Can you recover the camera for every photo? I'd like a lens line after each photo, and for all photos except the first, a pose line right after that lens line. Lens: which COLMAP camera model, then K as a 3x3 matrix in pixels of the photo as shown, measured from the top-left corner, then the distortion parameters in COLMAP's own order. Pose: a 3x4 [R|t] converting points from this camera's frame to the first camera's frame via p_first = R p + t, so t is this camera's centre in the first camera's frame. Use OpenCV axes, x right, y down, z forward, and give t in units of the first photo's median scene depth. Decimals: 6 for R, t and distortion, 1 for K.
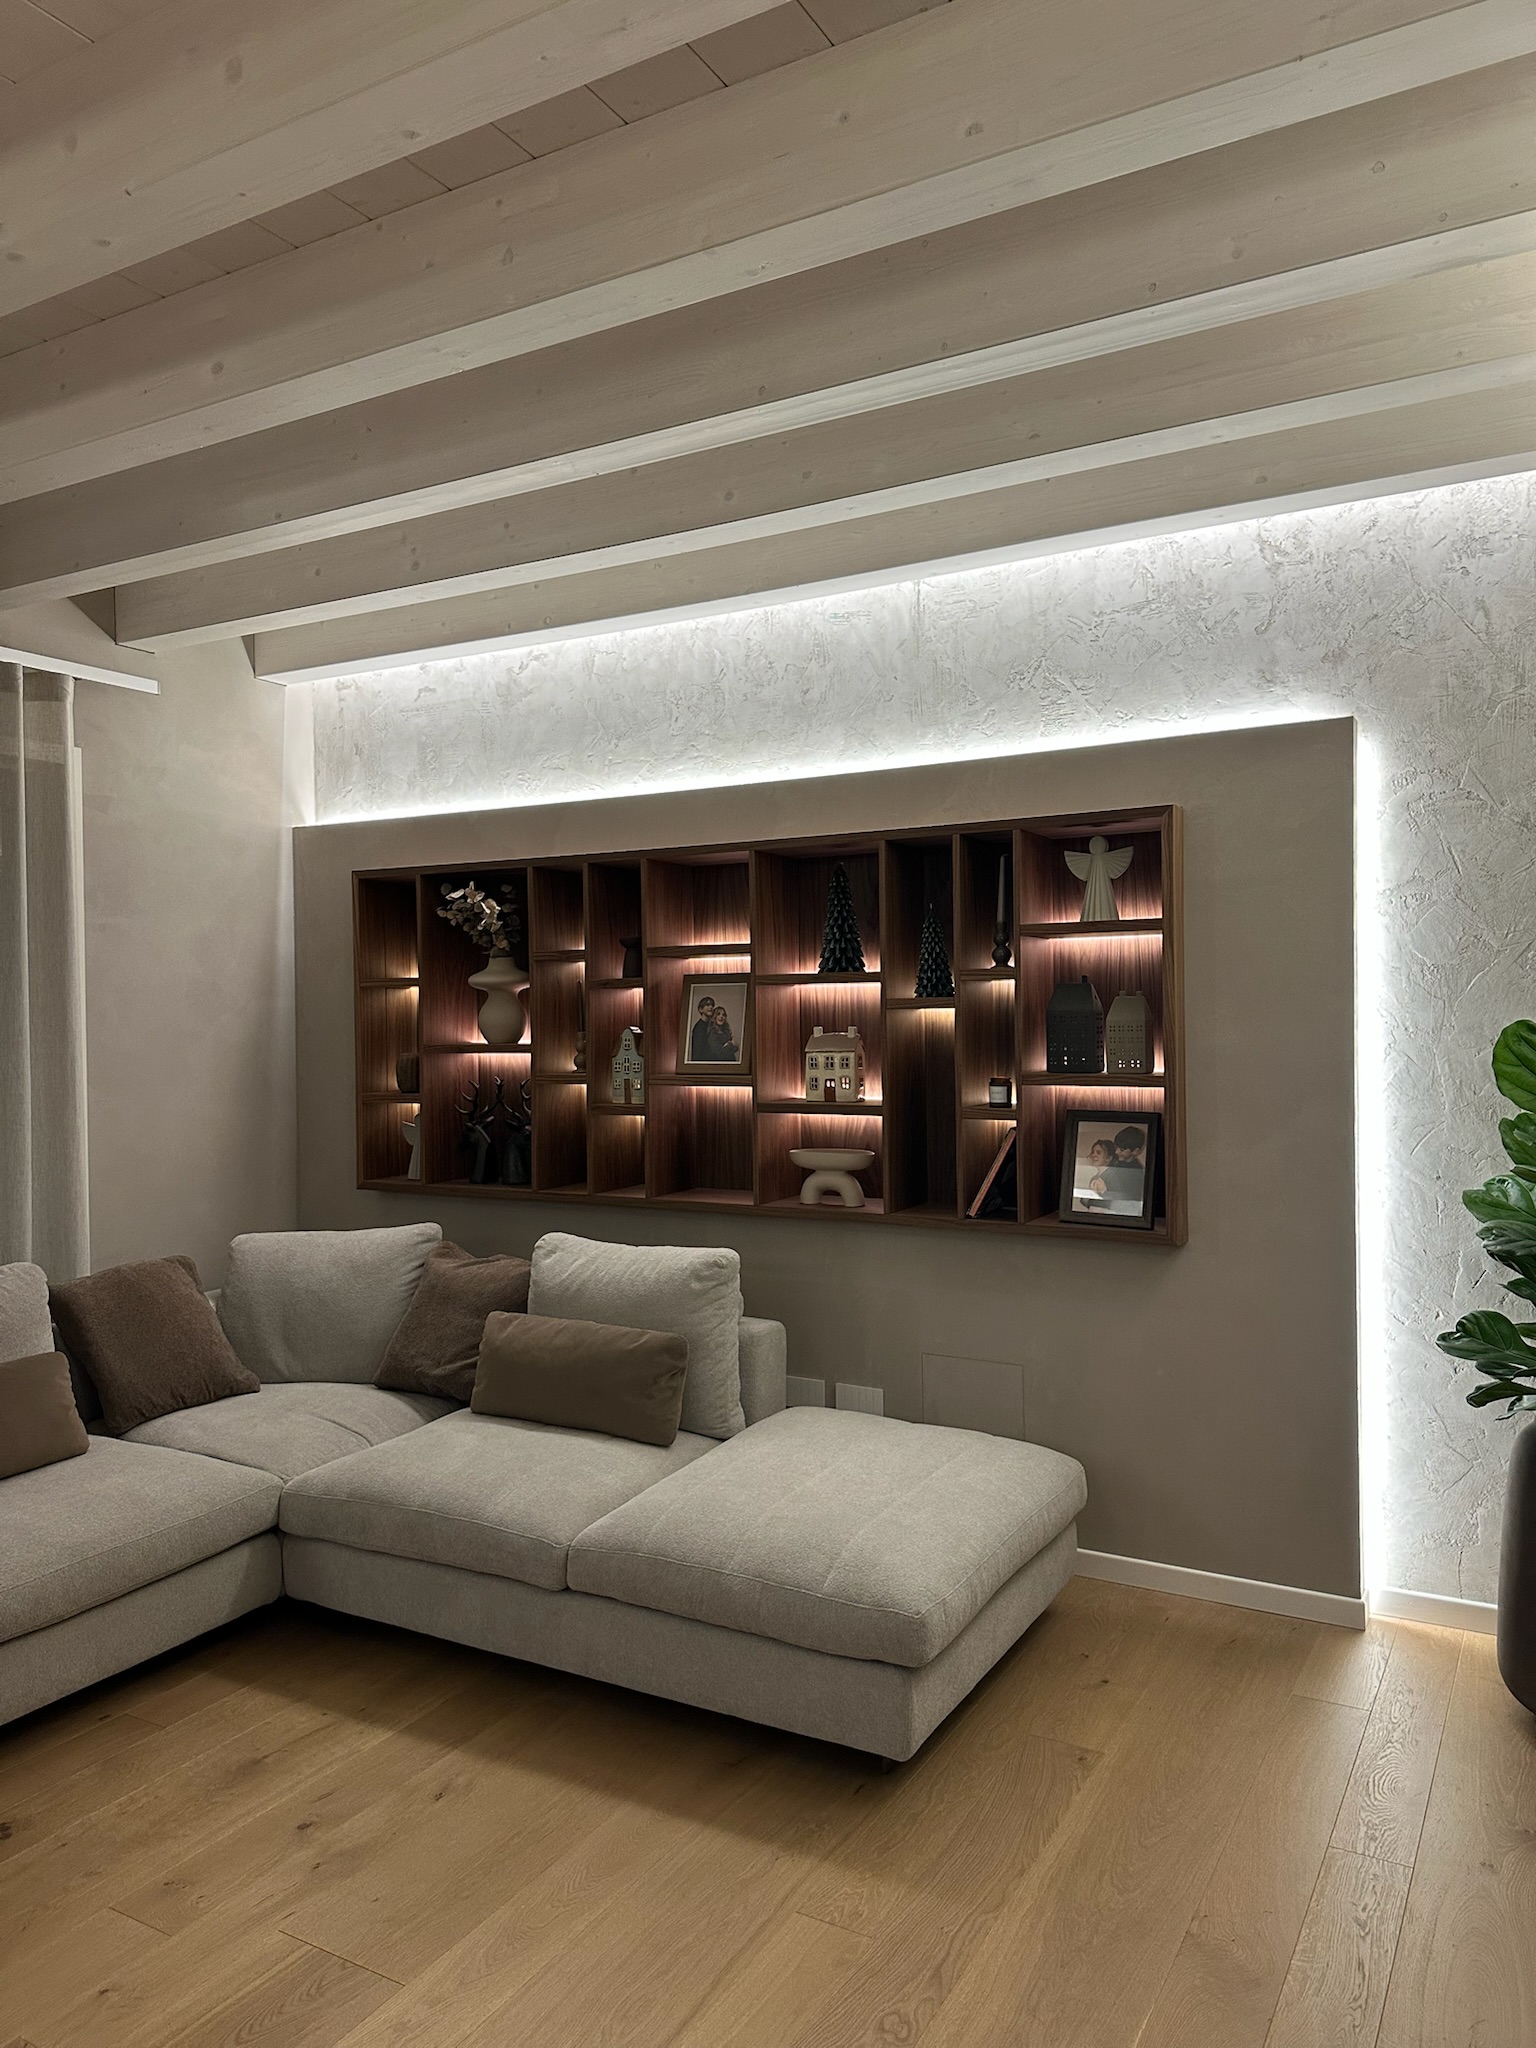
lens RADIAL K [[1420.9, 0, 761.4], [0, 1420.9, 1025.8], [0, 0, 1]] dist [0.155795, -0.282761]
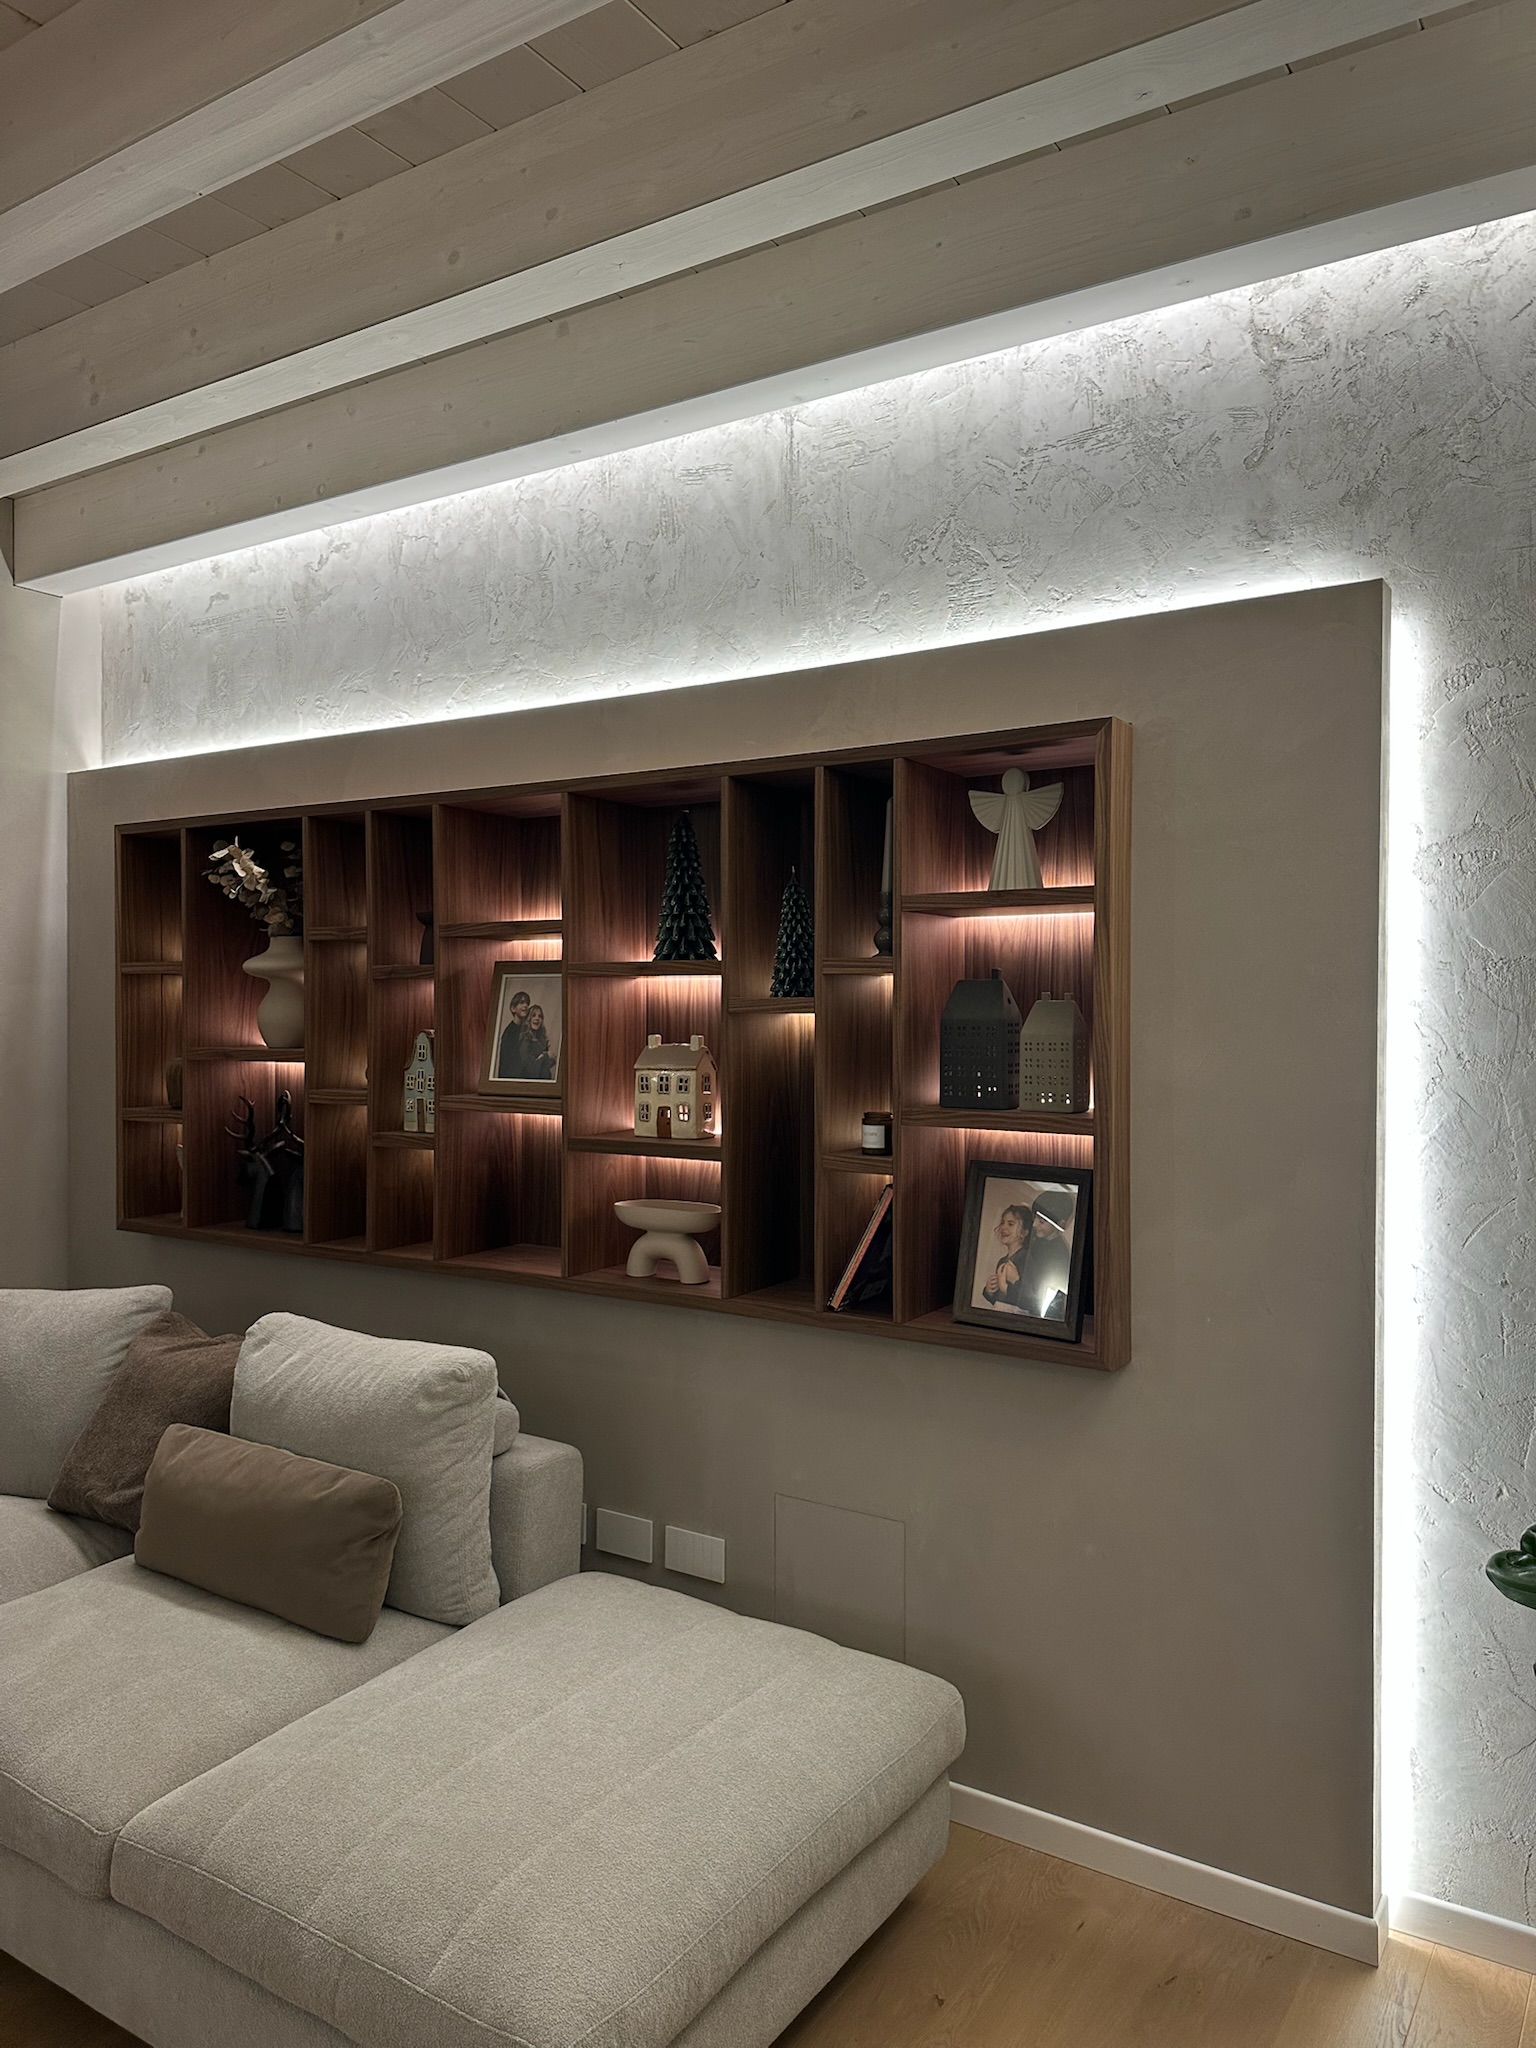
lens RADIAL K [[1440.9, 0, 768.0], [0, 1440.9, 1024.0], [0, 0, 1]] dist [0.097093, -0.130592]
pose [[0.998065, 0.013906, -0.060608, 0.144962], [-0.013547, 0.999888, 0.006324, -0.010492], [0.060689, -0.005491, 0.998142, 0.267339]]
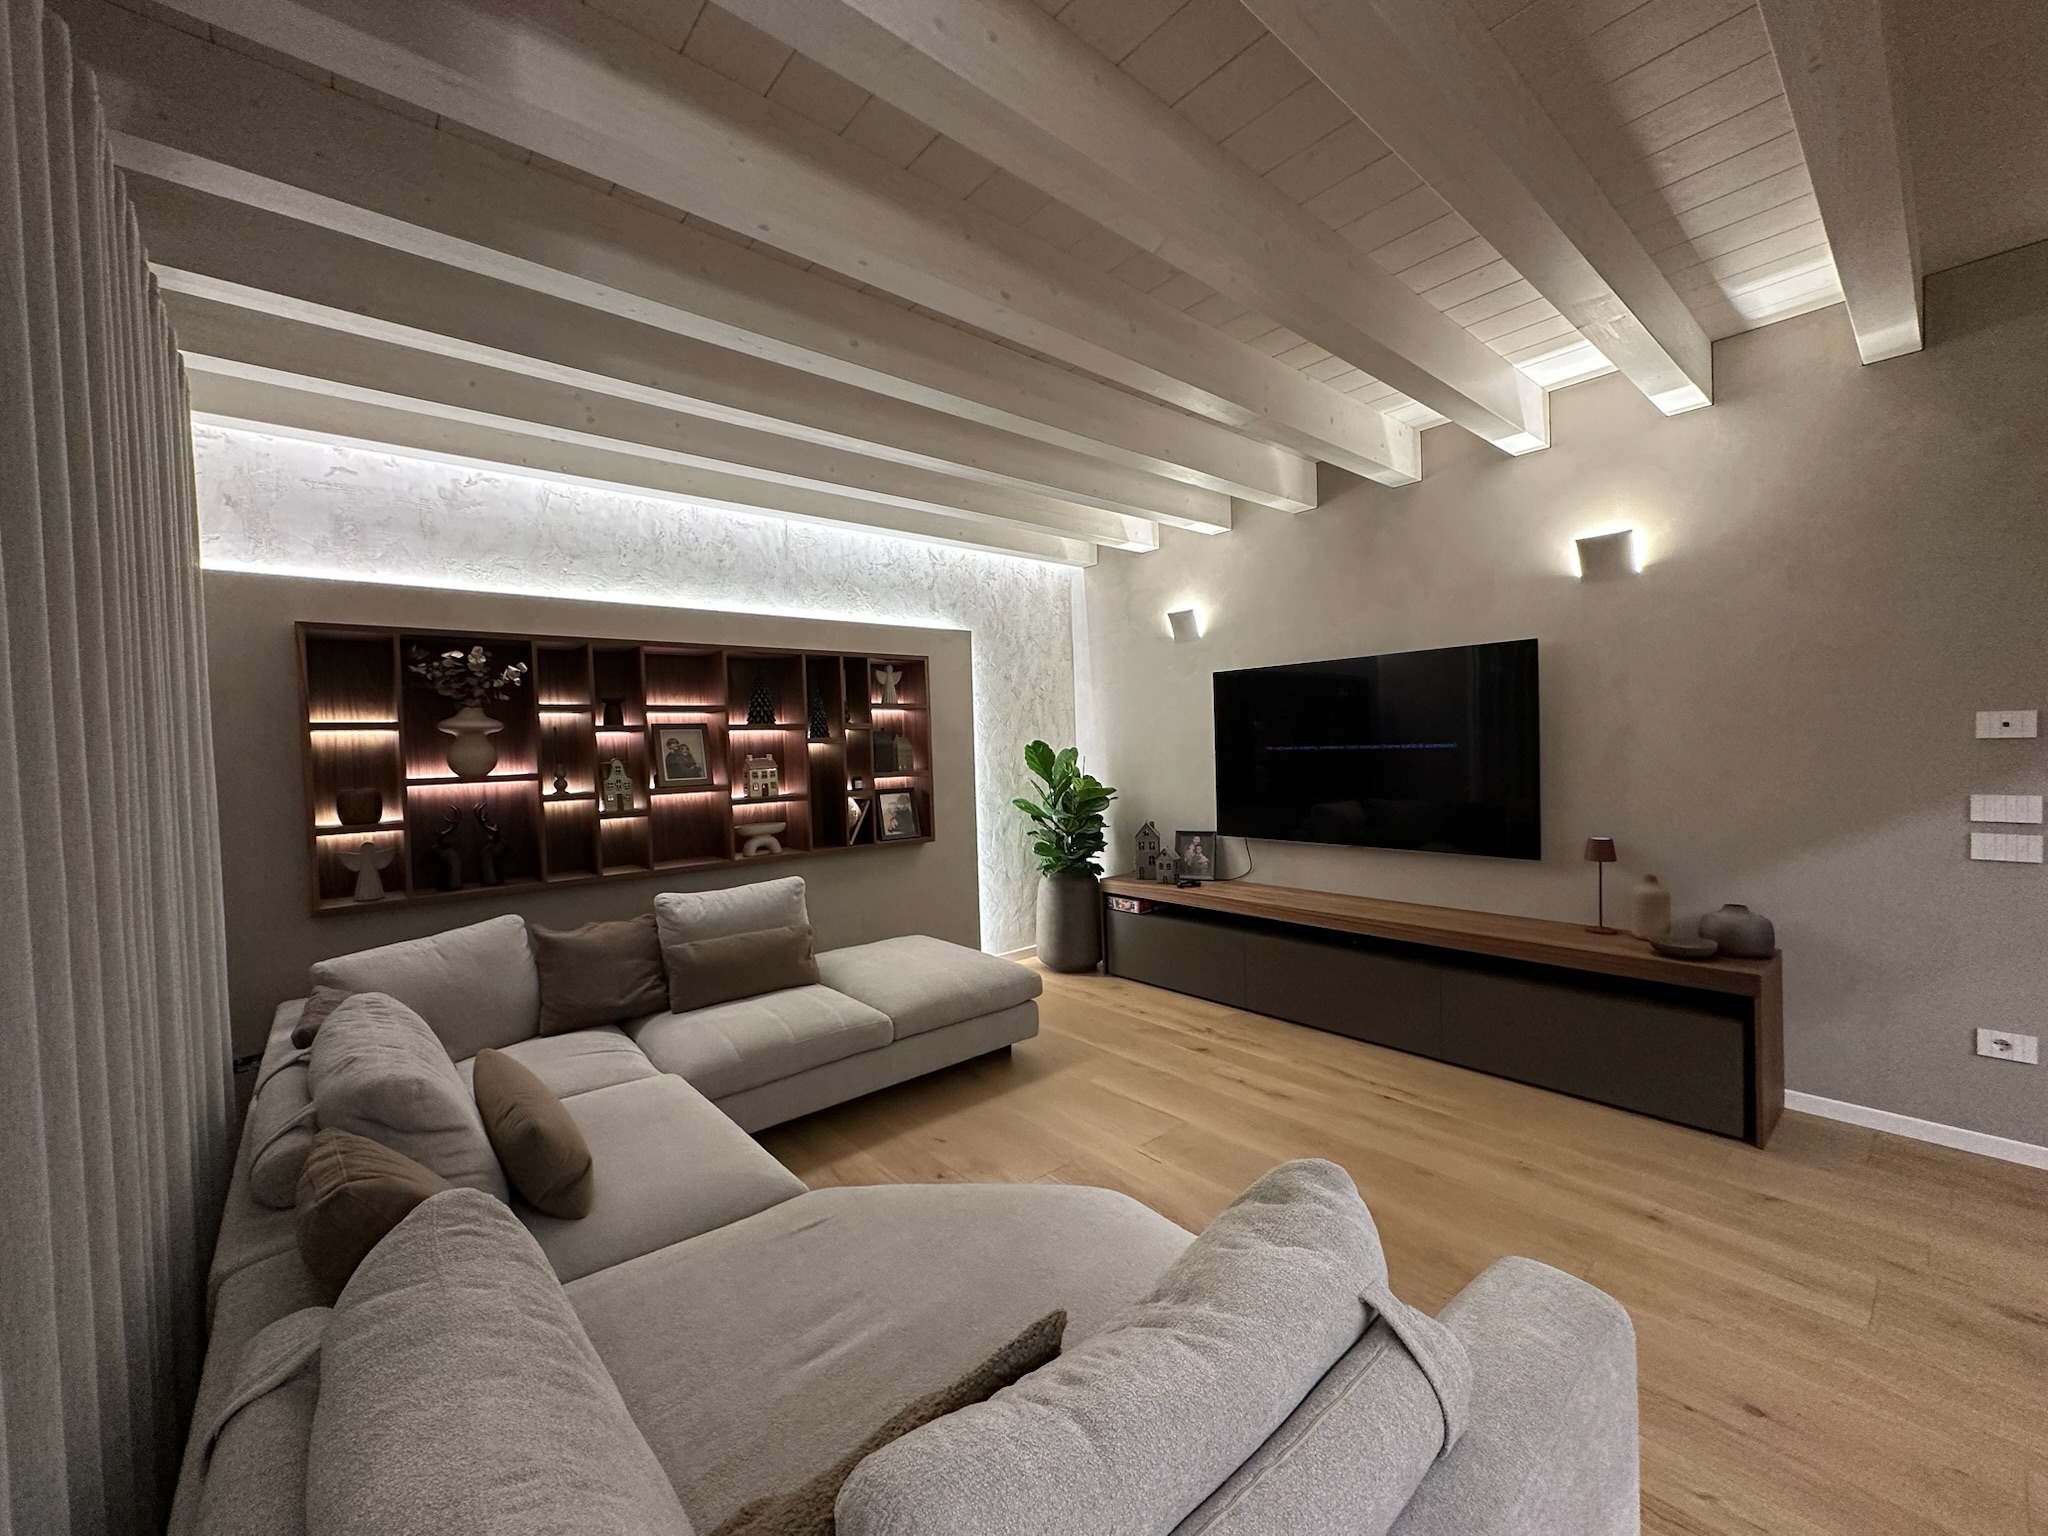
lens RADIAL K [[814.2, 0, 1021.4], [0, 814.2, 765.3], [0, 0, 1]] dist [-0.003030, -0.000105]
pose [[0.343635, -0.022710, 0.938829, -0.798132], [0.036222, 0.999284, 0.010914, 0.014997], [-0.938405, 0.030255, 0.344212, 0.344848]]
